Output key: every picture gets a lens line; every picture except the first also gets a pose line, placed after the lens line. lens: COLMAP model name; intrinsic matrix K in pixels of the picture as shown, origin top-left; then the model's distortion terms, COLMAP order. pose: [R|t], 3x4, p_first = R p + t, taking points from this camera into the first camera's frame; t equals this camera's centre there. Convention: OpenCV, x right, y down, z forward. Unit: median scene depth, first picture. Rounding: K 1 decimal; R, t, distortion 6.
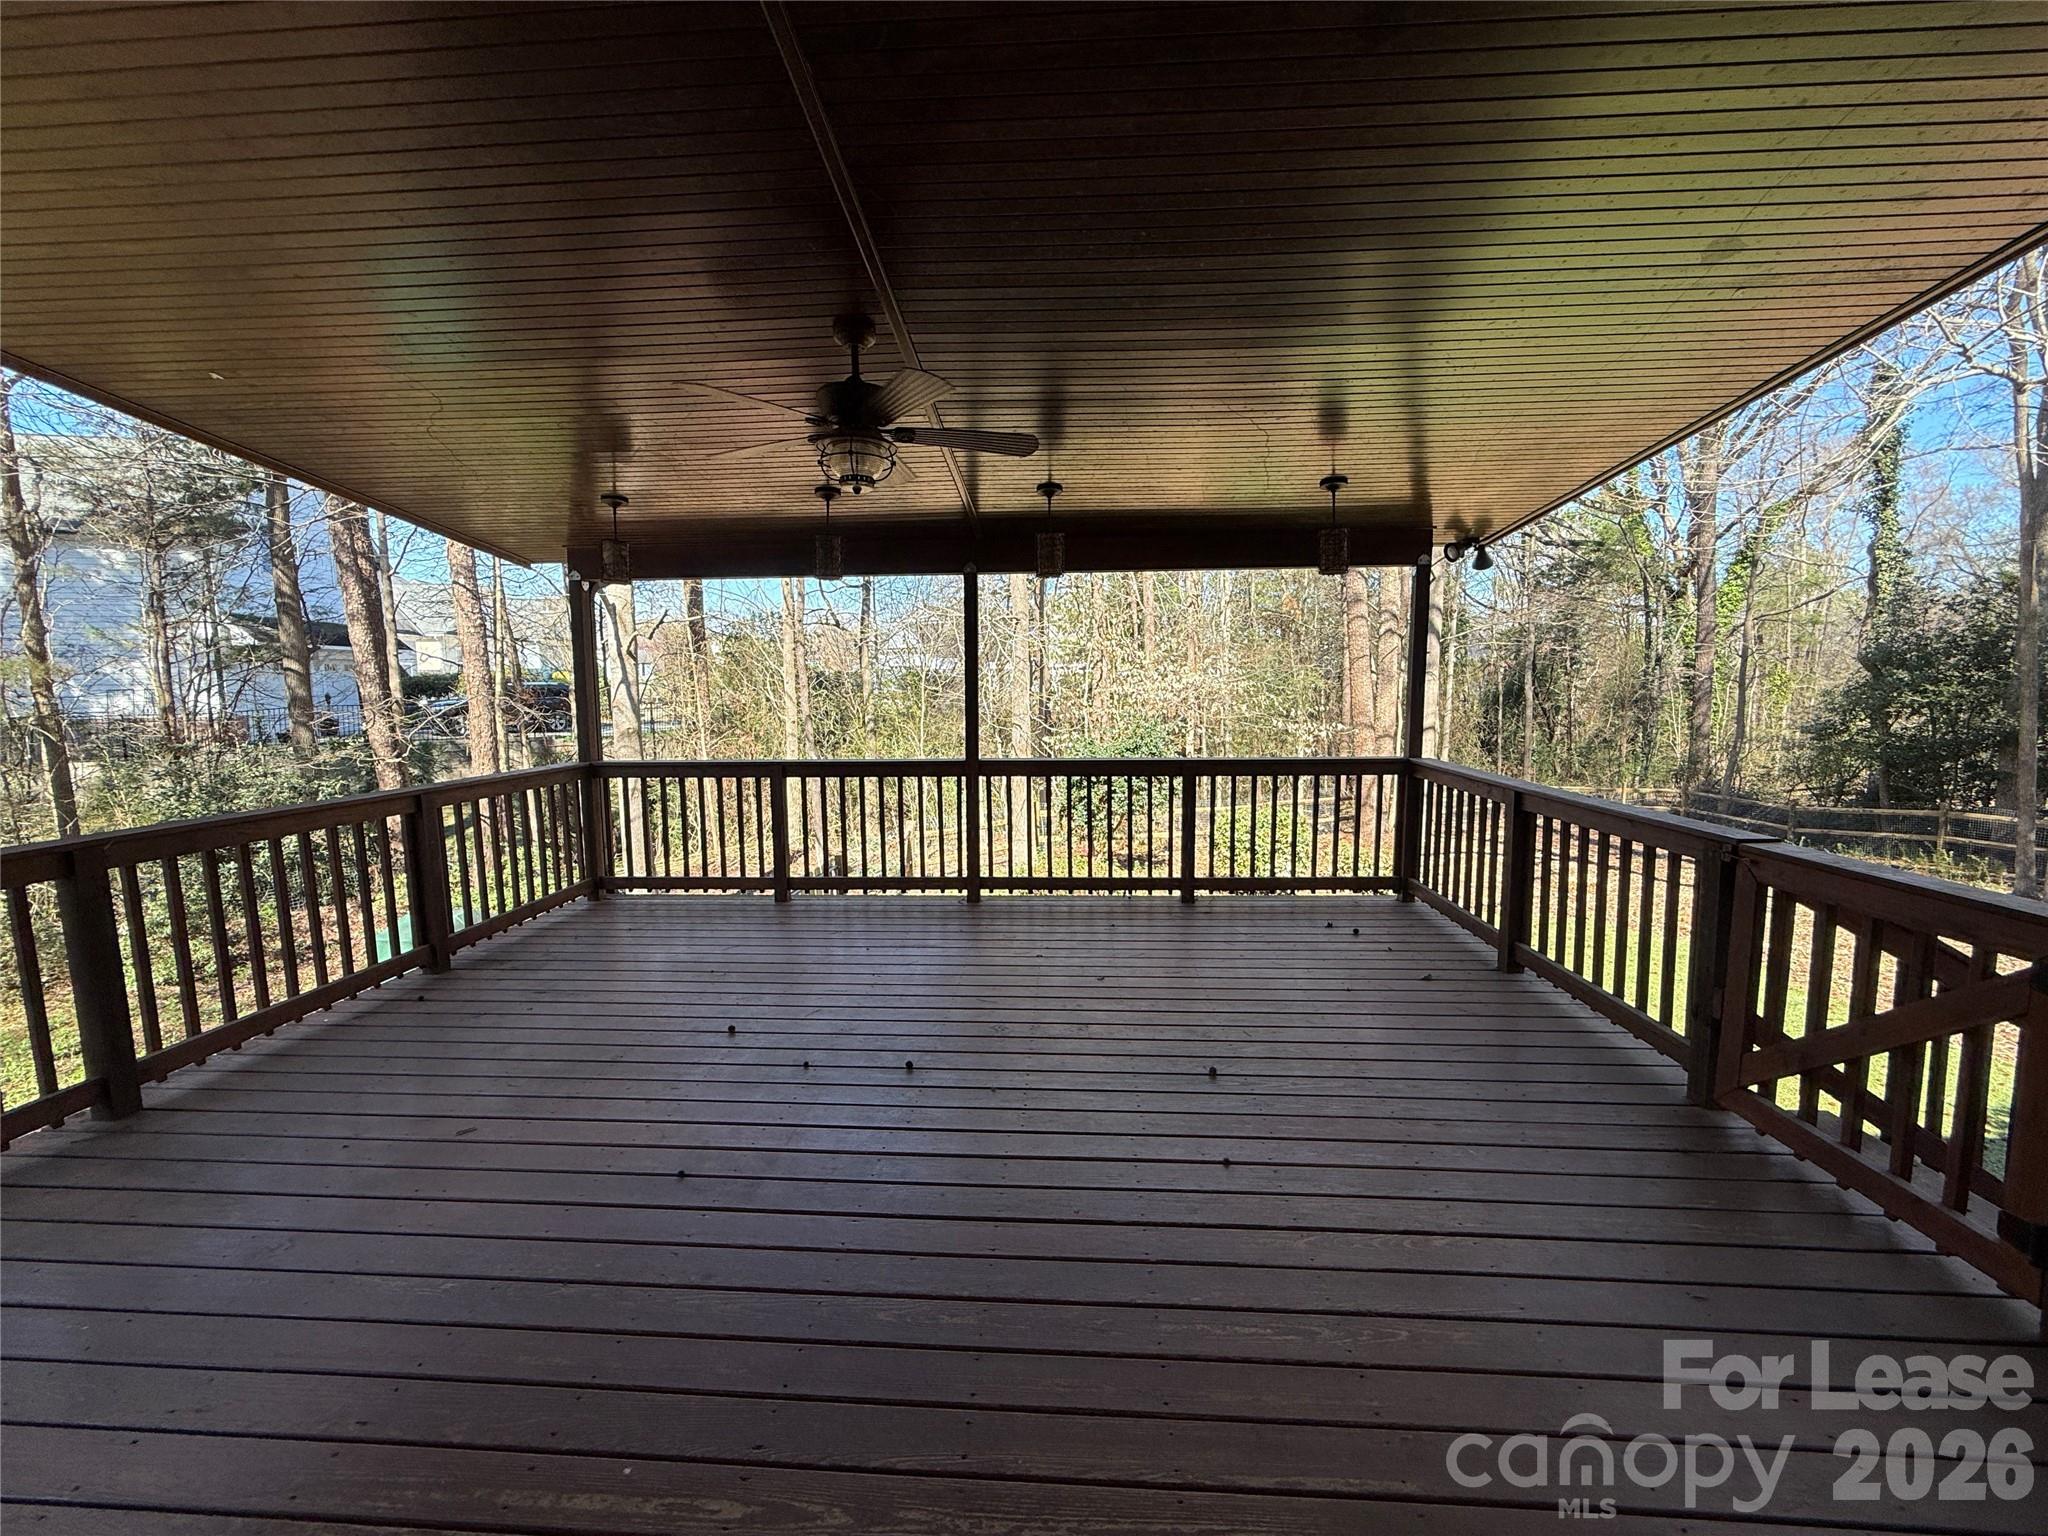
lens RADIAL K [[817.3, 0, 1025.2], [0, 817.3, 777.6], [0, 0, 1]] dist [0.000832, -0.000175]
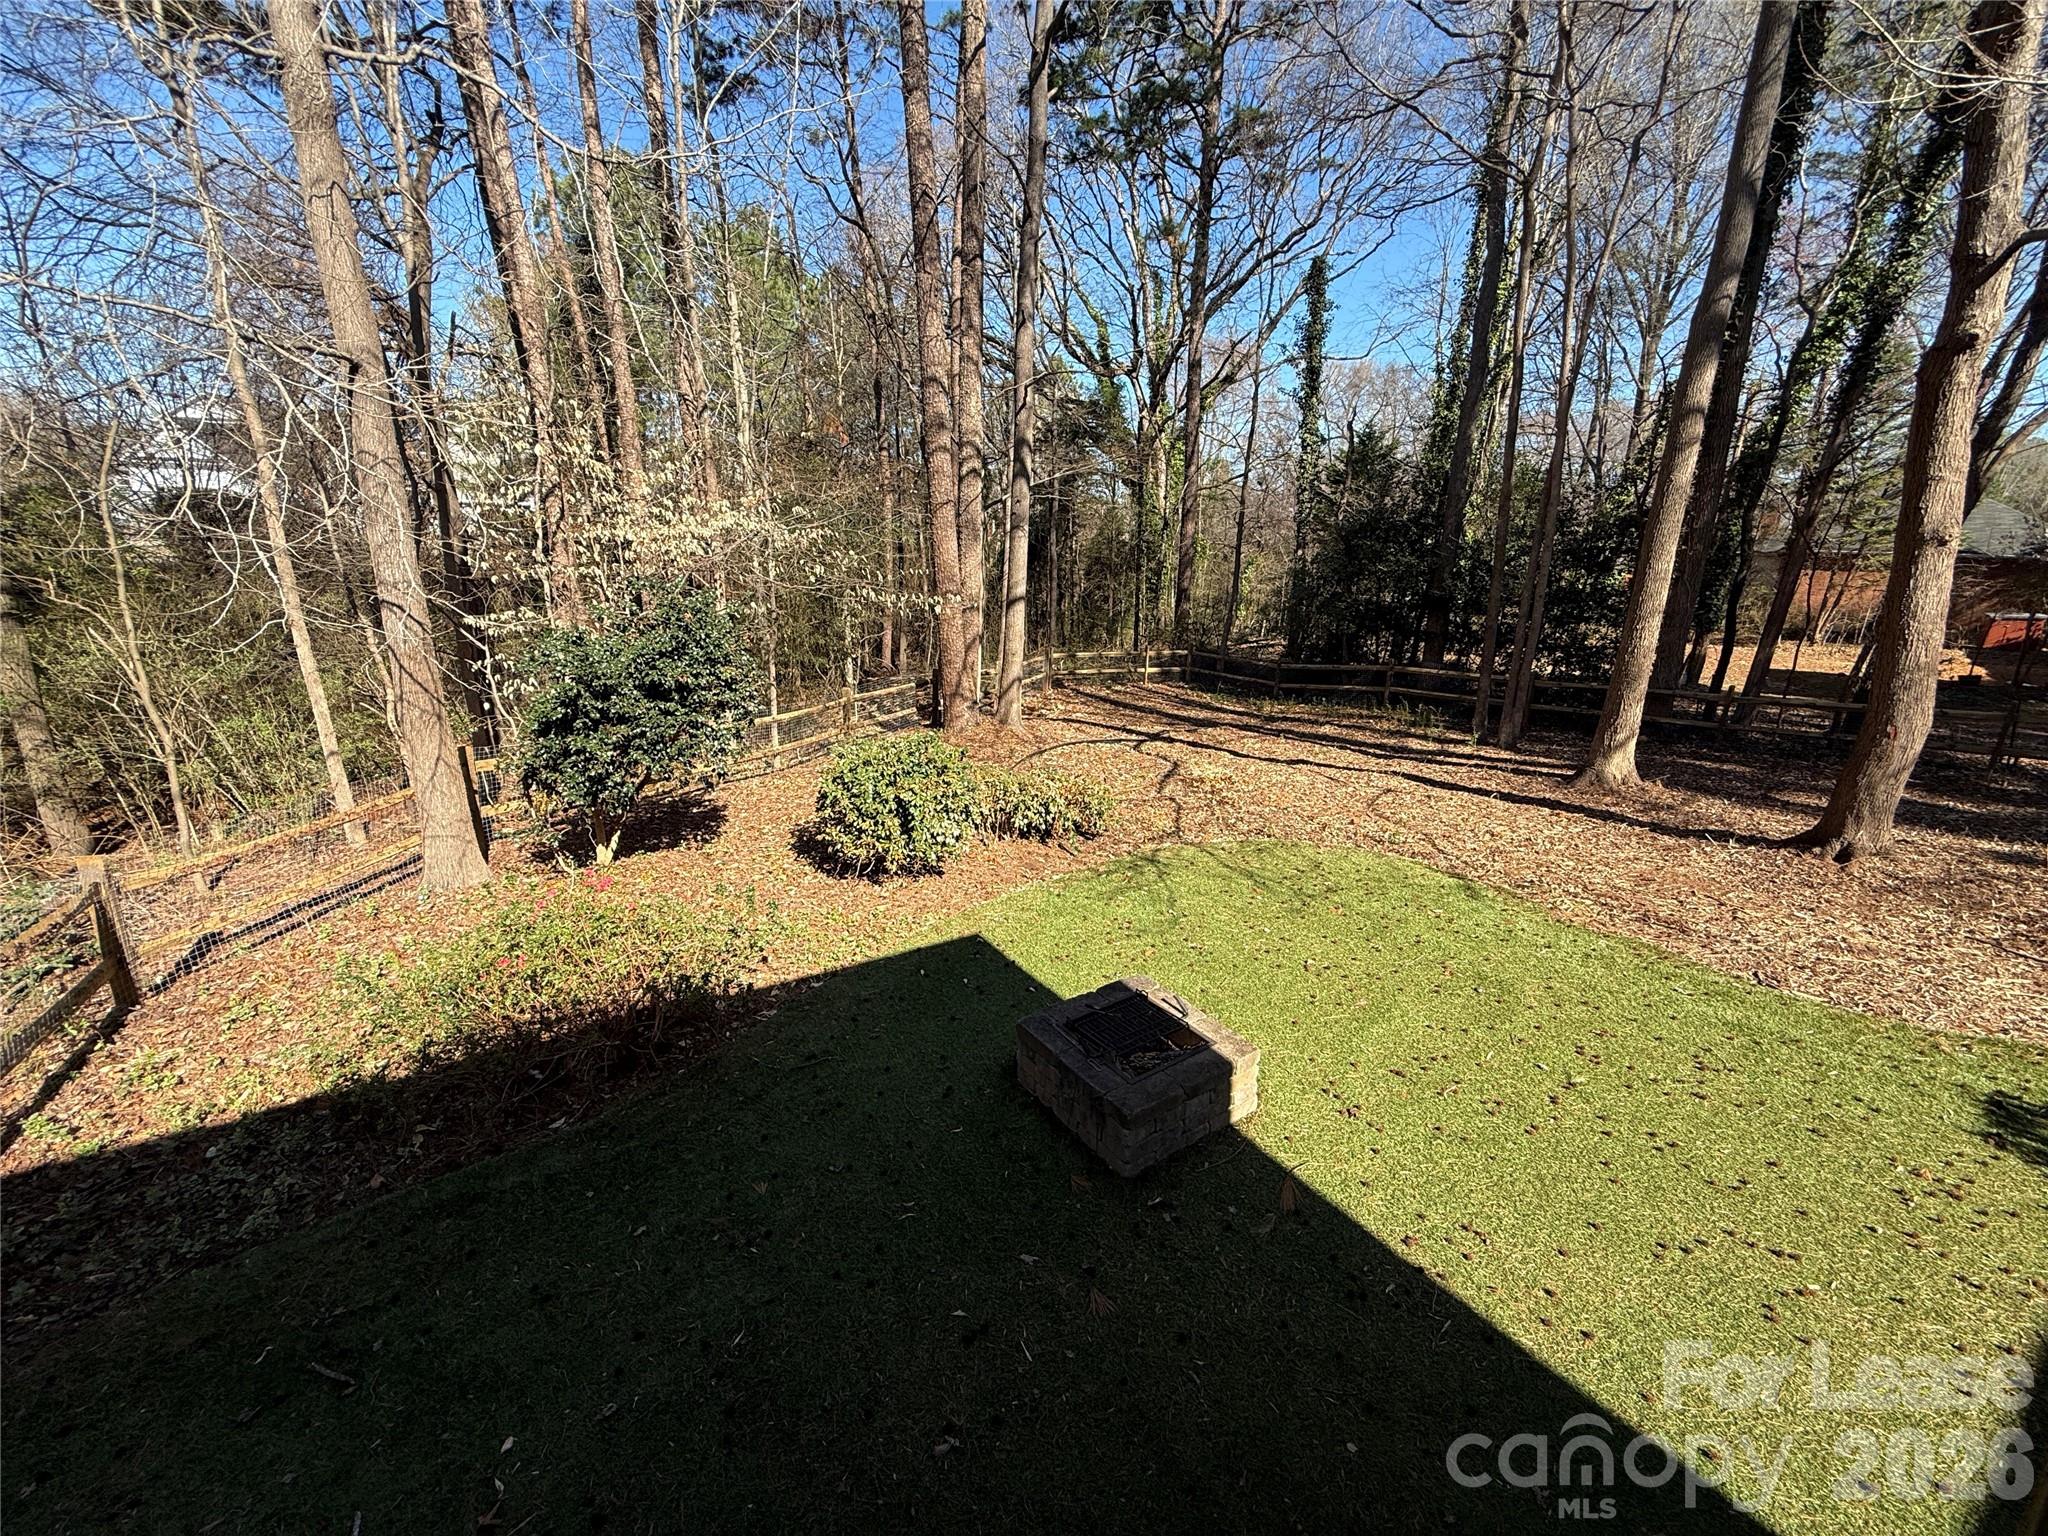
lens RADIAL K [[817.3, 0, 1022.9], [0, 817.3, 762.9], [0, 0, 1]] dist [0.000832, -0.000175]
pose [[0.818531, -0.121604, 0.561444, 0.028458], [0.032829, 0.985643, 0.165620, -0.105732], [-0.573523, -0.117134, 0.810772, 1.007285]]
